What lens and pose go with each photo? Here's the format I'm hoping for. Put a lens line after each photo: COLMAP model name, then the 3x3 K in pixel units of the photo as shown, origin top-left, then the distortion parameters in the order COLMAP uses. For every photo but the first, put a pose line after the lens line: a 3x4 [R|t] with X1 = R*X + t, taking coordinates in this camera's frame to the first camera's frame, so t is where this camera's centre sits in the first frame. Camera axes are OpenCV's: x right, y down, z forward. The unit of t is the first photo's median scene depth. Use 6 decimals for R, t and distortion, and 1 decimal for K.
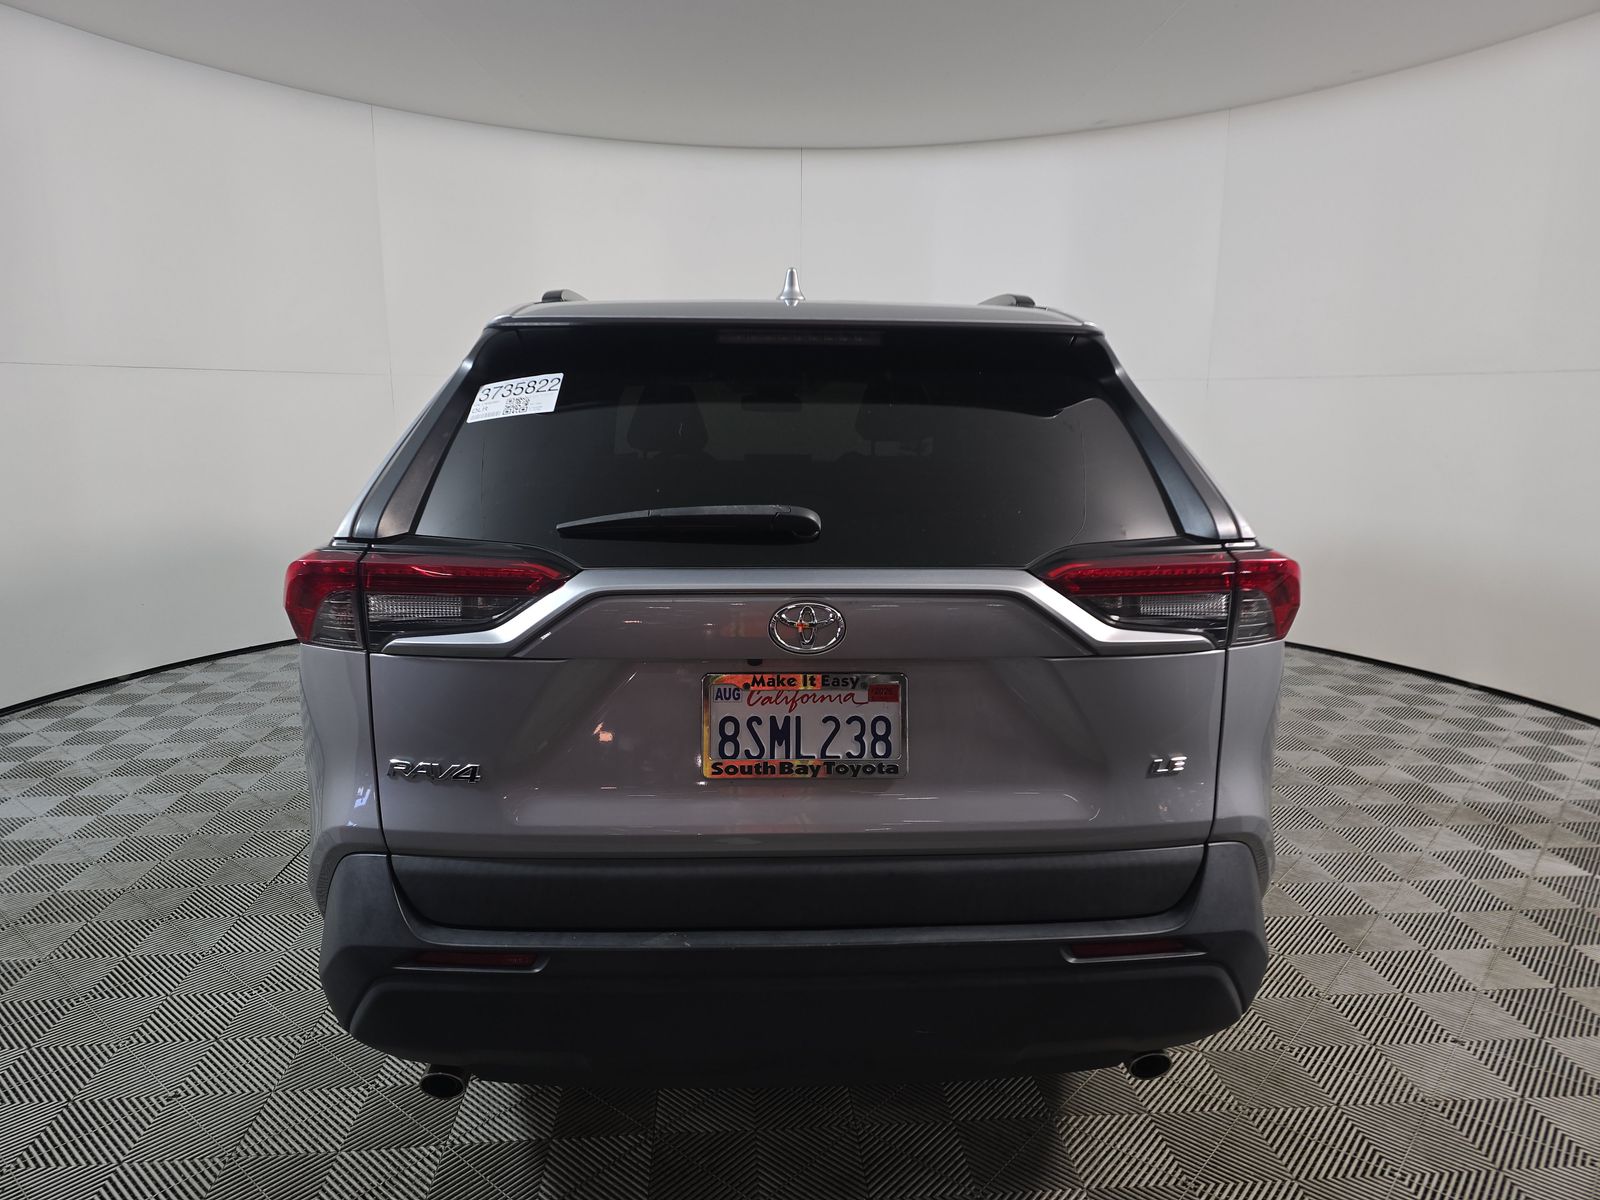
lens RADIAL K [[1088.8, 0, 800.0], [0, 1088.8, 600.0], [0, 0, 1]] dist [-0.001982, -0.005229]
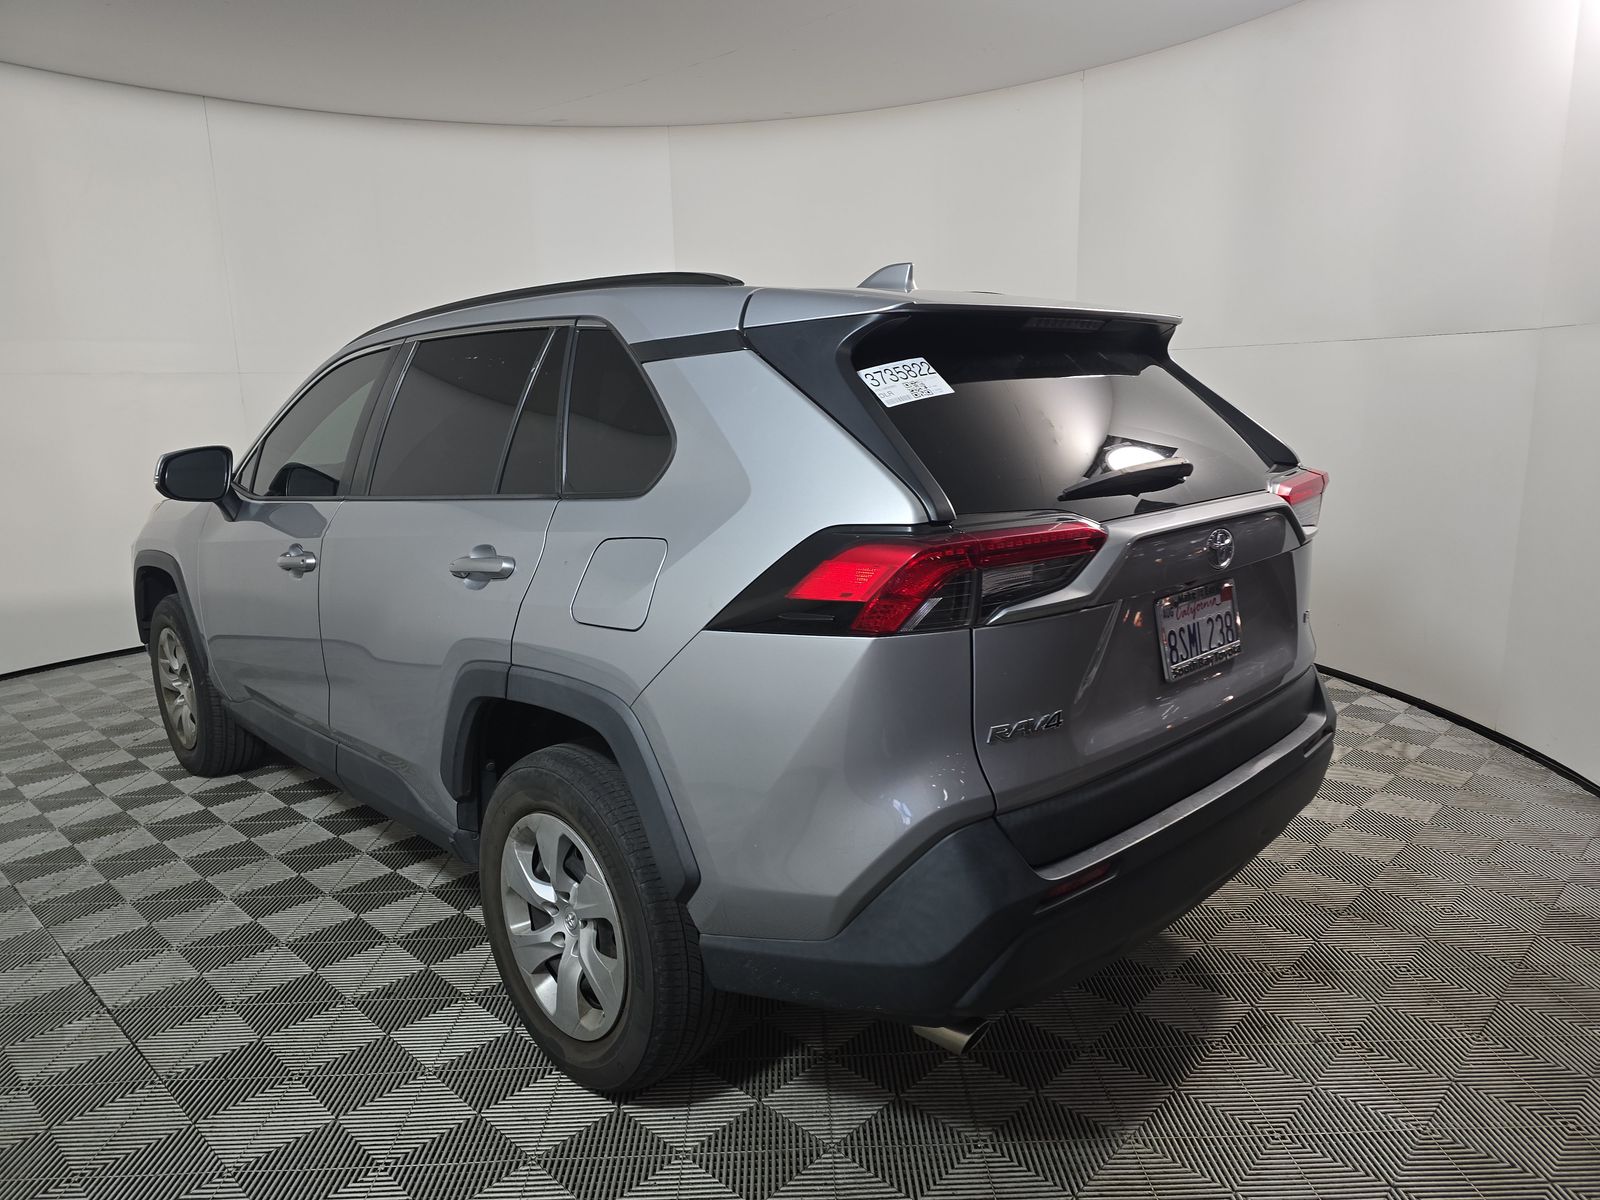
lens RADIAL K [[1088.8, 0, 800.0], [0, 1088.8, 600.0], [0, 0, 1]] dist [-0.001982, -0.005229]
pose [[0.786383, -0.159273, 0.596853, -1.013635], [0.154781, 0.986172, 0.059234, -0.058434], [-0.598034, 0.045801, 0.800161, 0.240094]]
